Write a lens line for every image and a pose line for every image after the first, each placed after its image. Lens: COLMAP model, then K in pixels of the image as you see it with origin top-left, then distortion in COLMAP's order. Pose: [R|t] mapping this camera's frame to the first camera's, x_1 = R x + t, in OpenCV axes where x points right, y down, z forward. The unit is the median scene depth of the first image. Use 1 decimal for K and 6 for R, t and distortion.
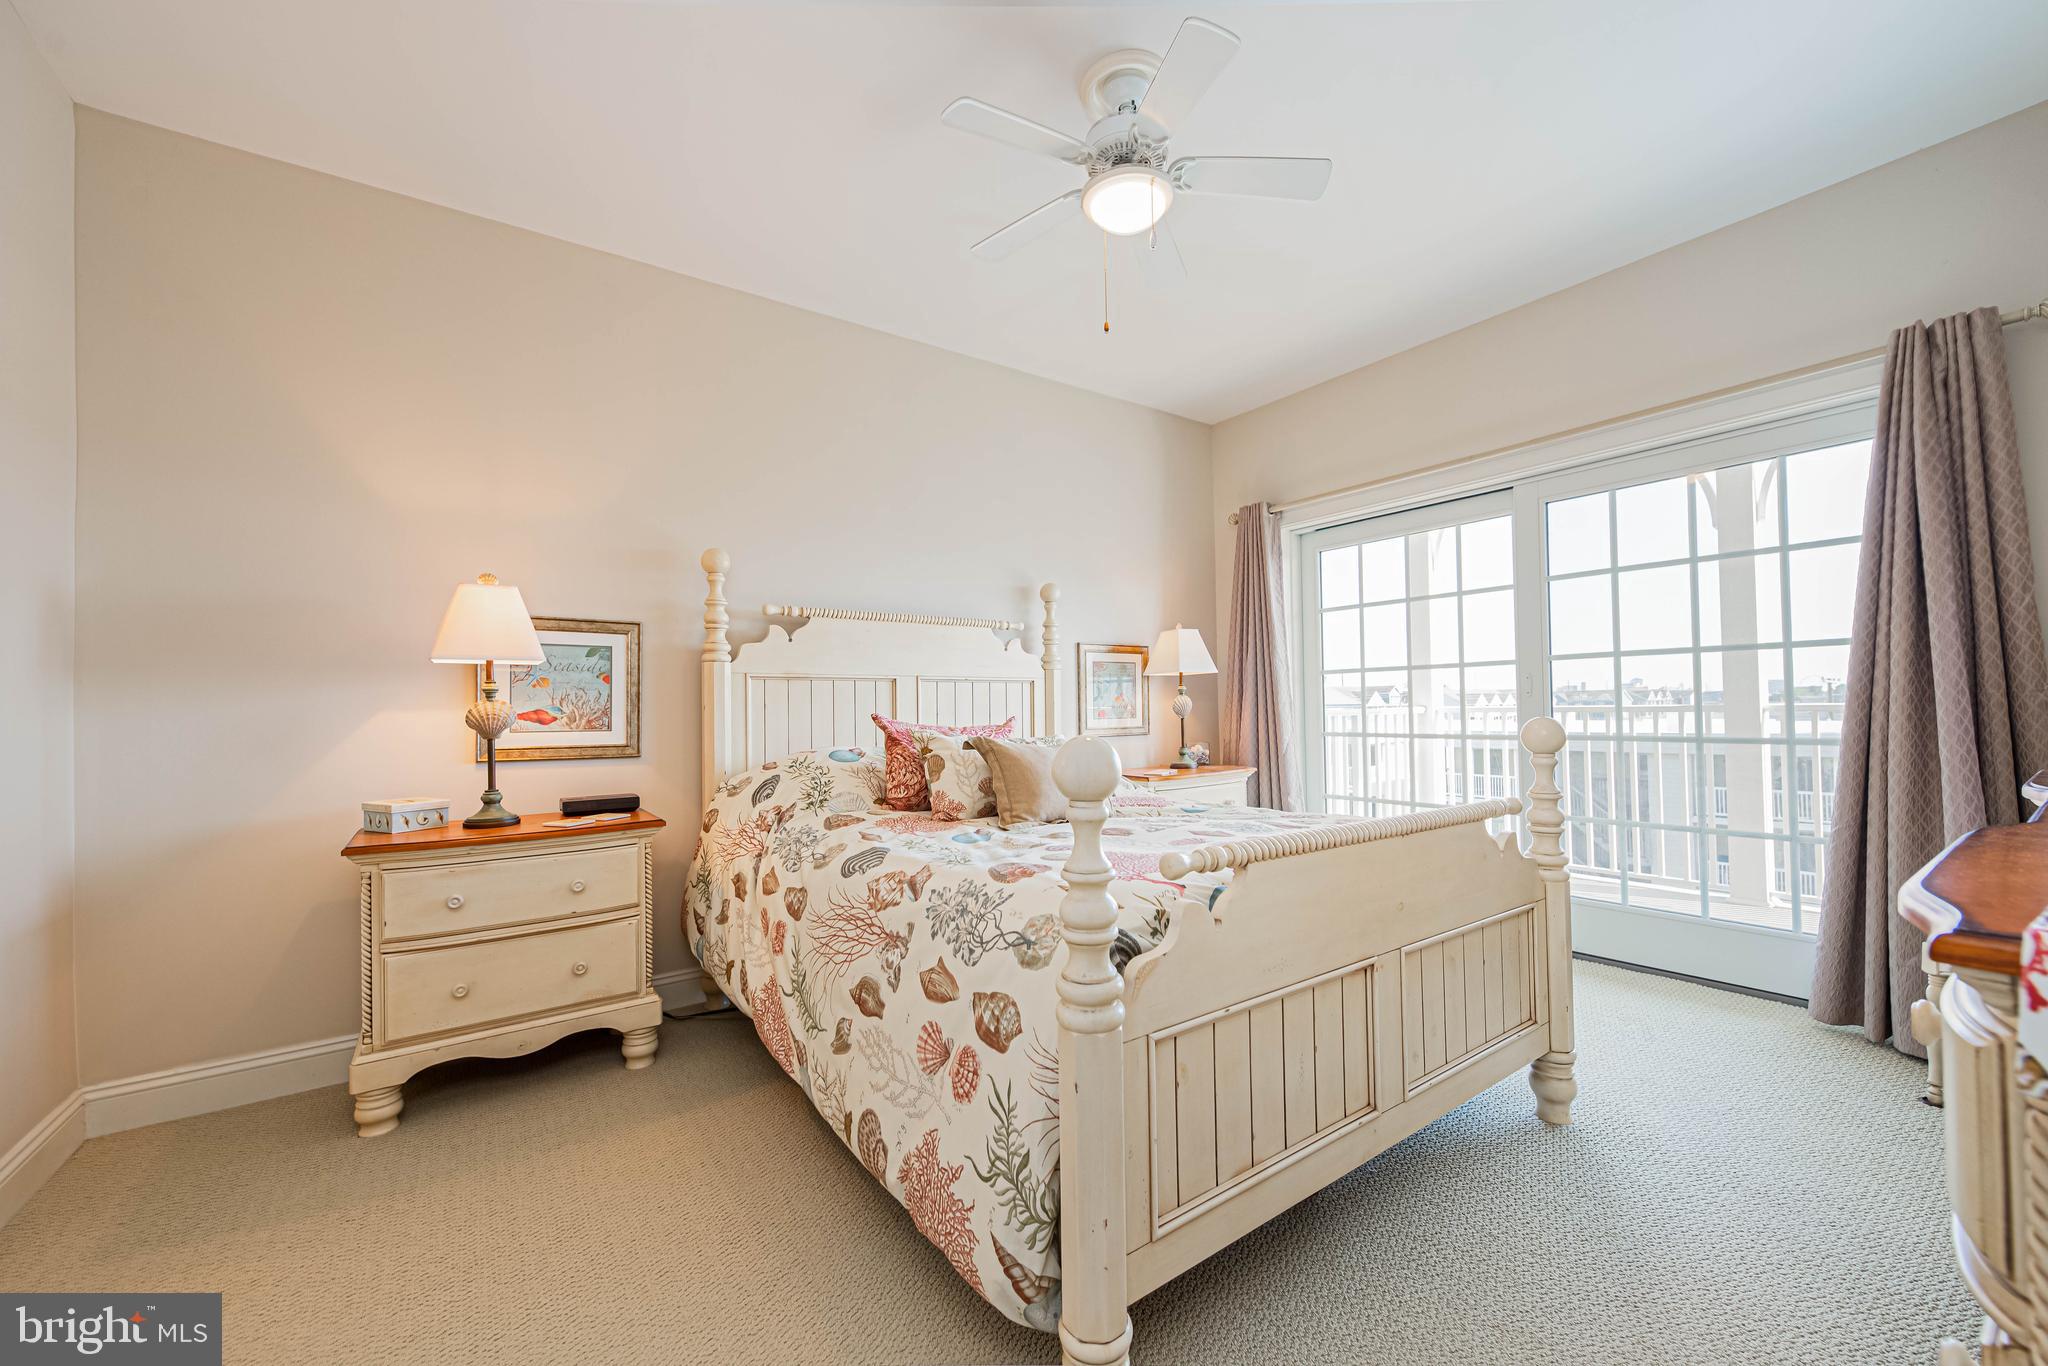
lens RADIAL K [[812.8, 0, 1033.1], [0, 812.8, 687.4], [0, 0, 1]] dist [0.001842, -0.000035]
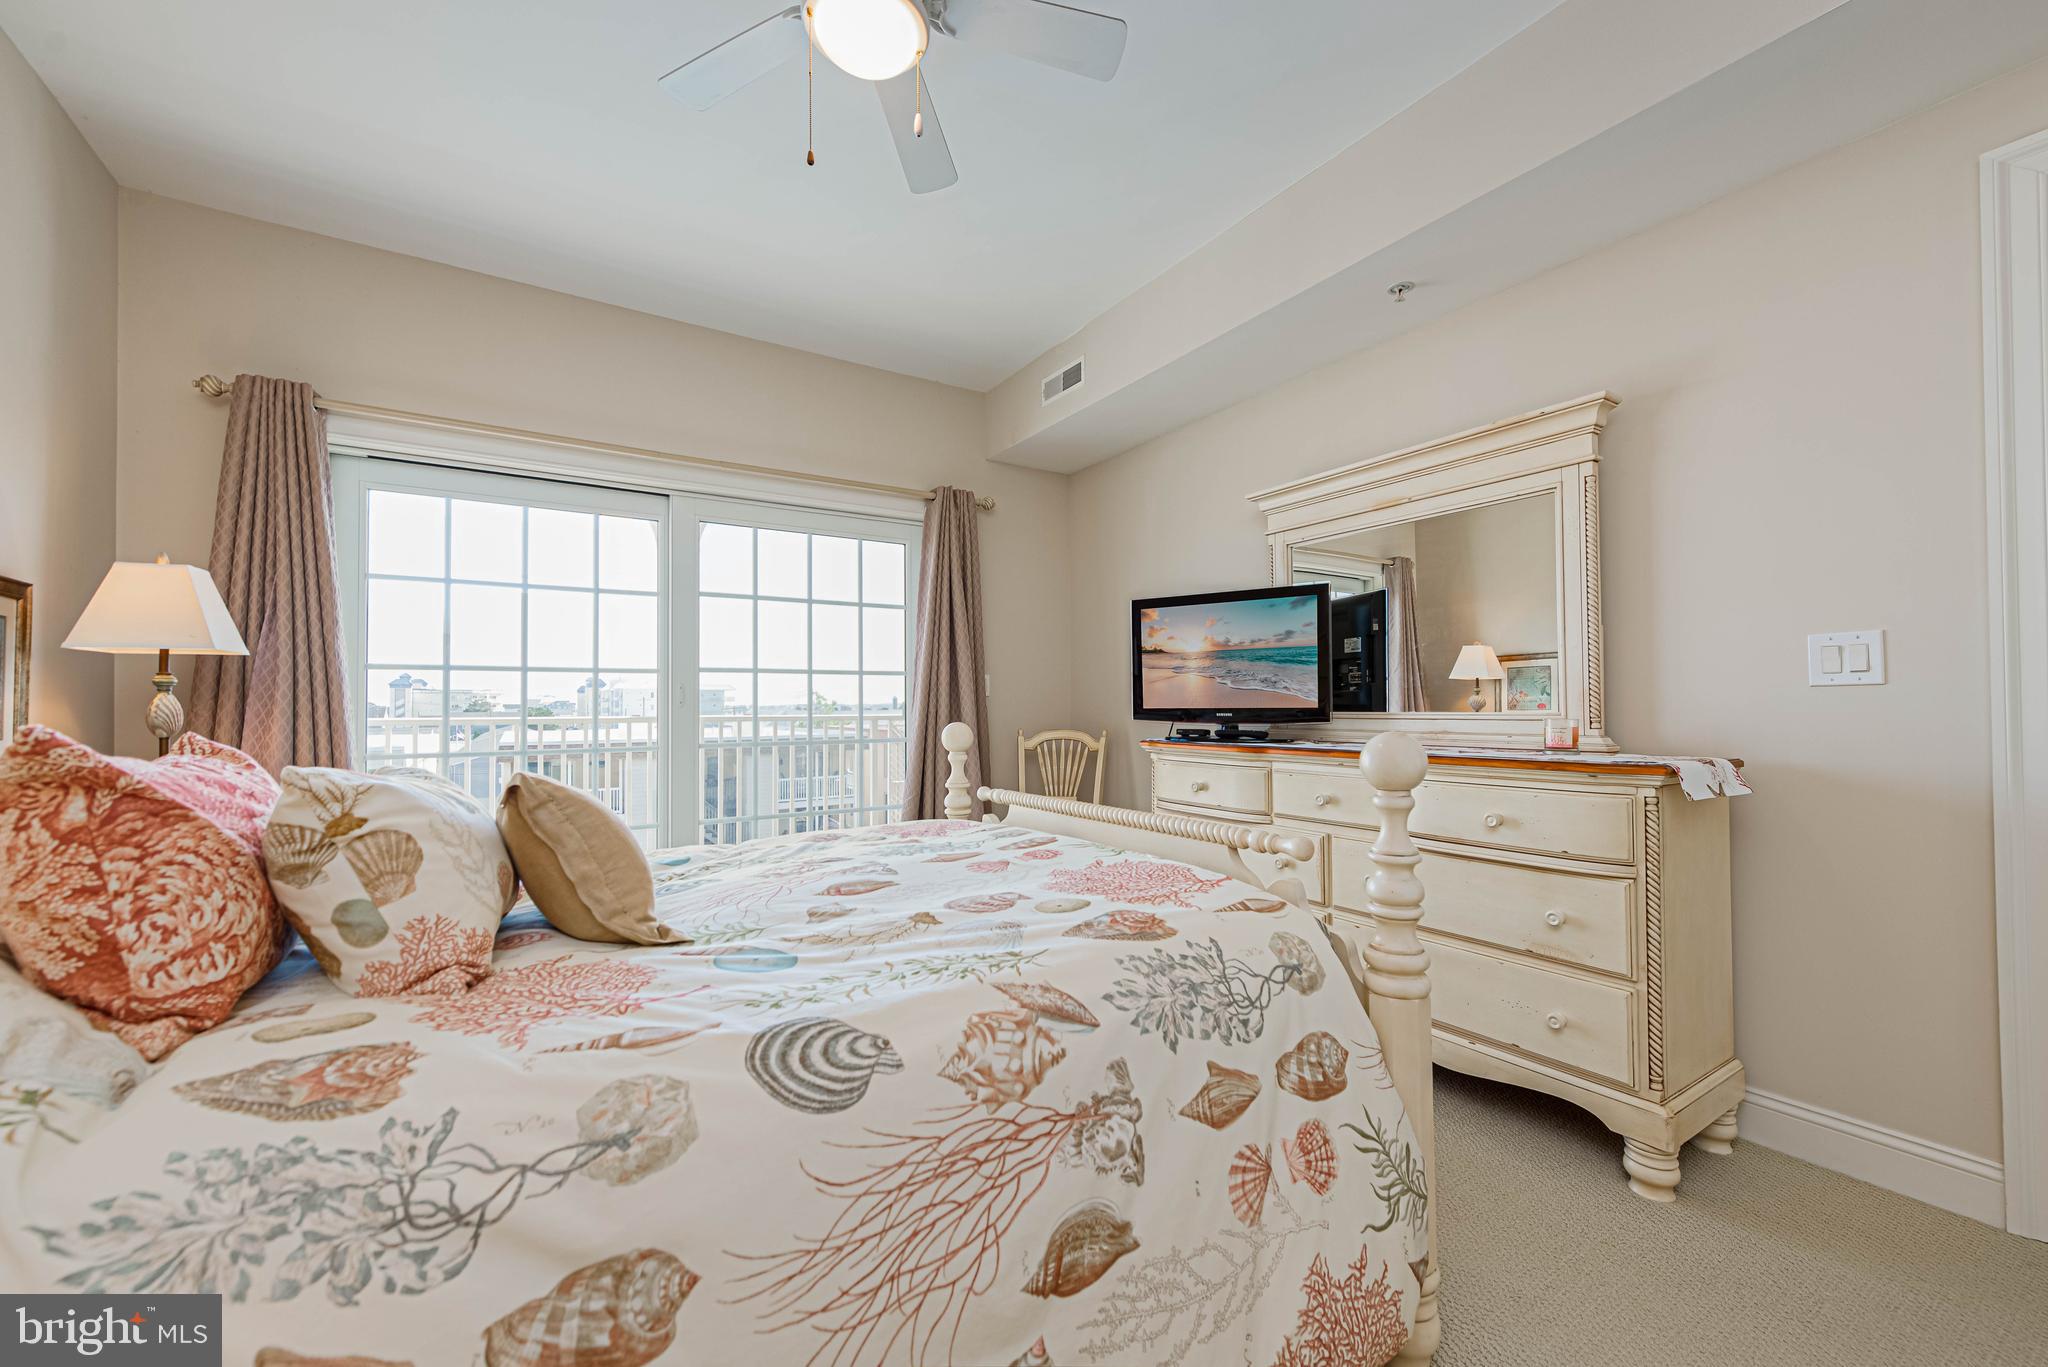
lens RADIAL K [[812.8, 0, 1033.1], [0, 812.8, 687.9], [0, 0, 1]] dist [0.001842, -0.000035]
pose [[0.034878, 0.040519, 0.998570, -0.703878], [-0.020390, 0.998999, -0.039824, 0.035781], [-0.999184, -0.018972, 0.035670, 0.962841]]
